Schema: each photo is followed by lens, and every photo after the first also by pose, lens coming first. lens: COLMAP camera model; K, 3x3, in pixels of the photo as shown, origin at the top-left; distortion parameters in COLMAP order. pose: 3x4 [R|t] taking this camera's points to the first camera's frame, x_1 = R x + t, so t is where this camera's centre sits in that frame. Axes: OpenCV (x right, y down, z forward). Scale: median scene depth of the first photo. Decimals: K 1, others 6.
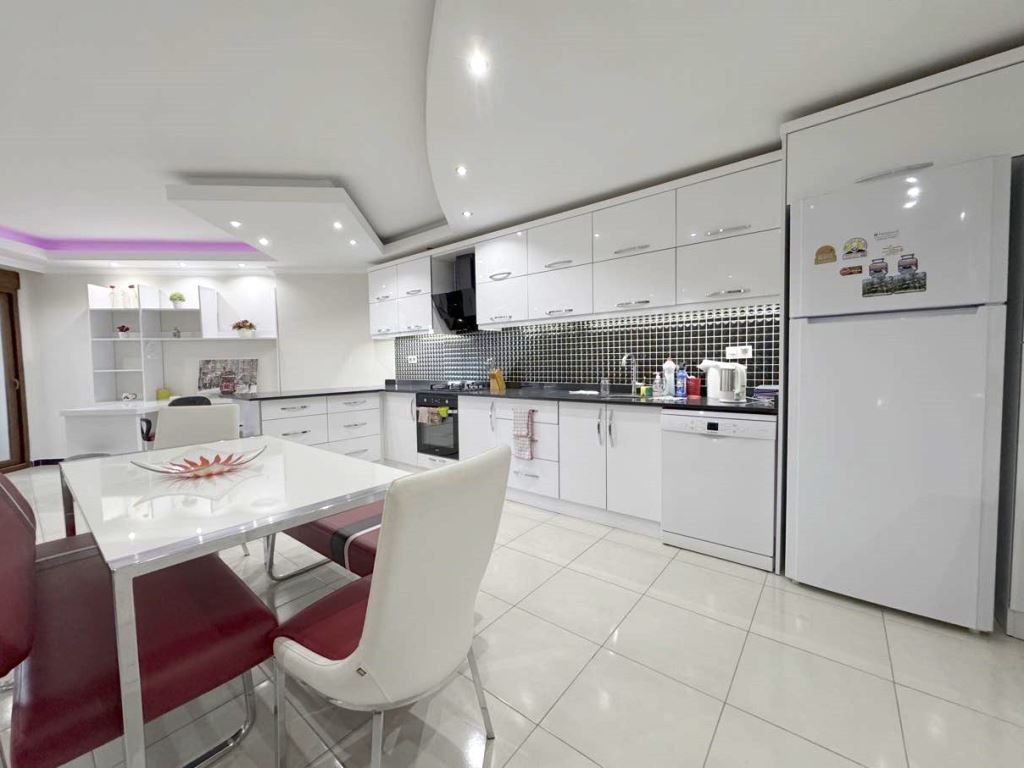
lens RADIAL K [[407.7, 0, 513.2], [0, 407.7, 388.0], [0, 0, 1]] dist [0.010856, 0.000143]
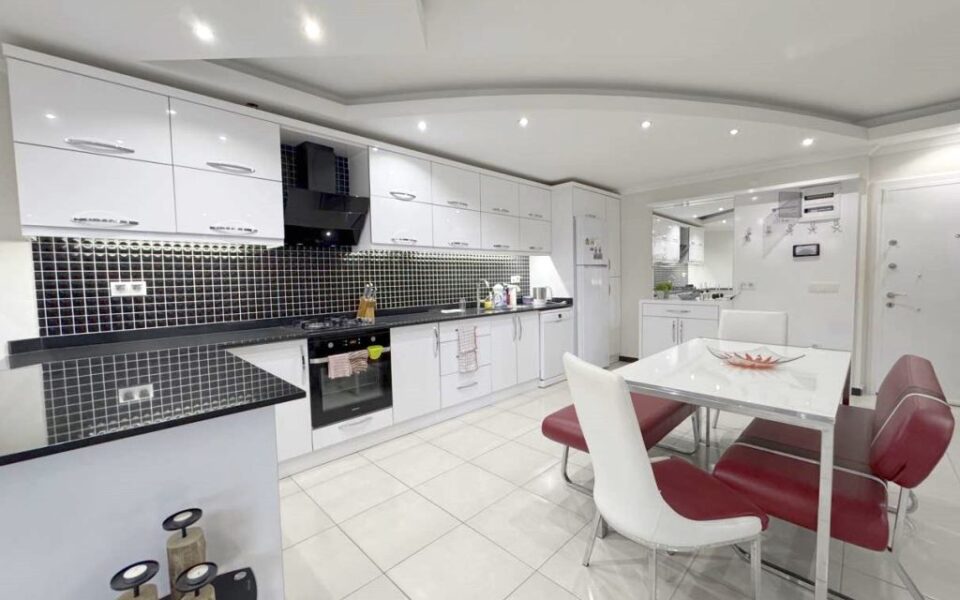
lens RADIAL K [[380.5, 0, 481.9], [0, 380.5, 299.3], [0, 0, 1]] dist [-0.012633, -0.000070]
pose [[0.089483, -0.028404, 0.995583, -0.847699], [0.098119, 0.994982, 0.019568, -0.033418], [-0.991144, 0.095934, 0.091821, 0.721263]]
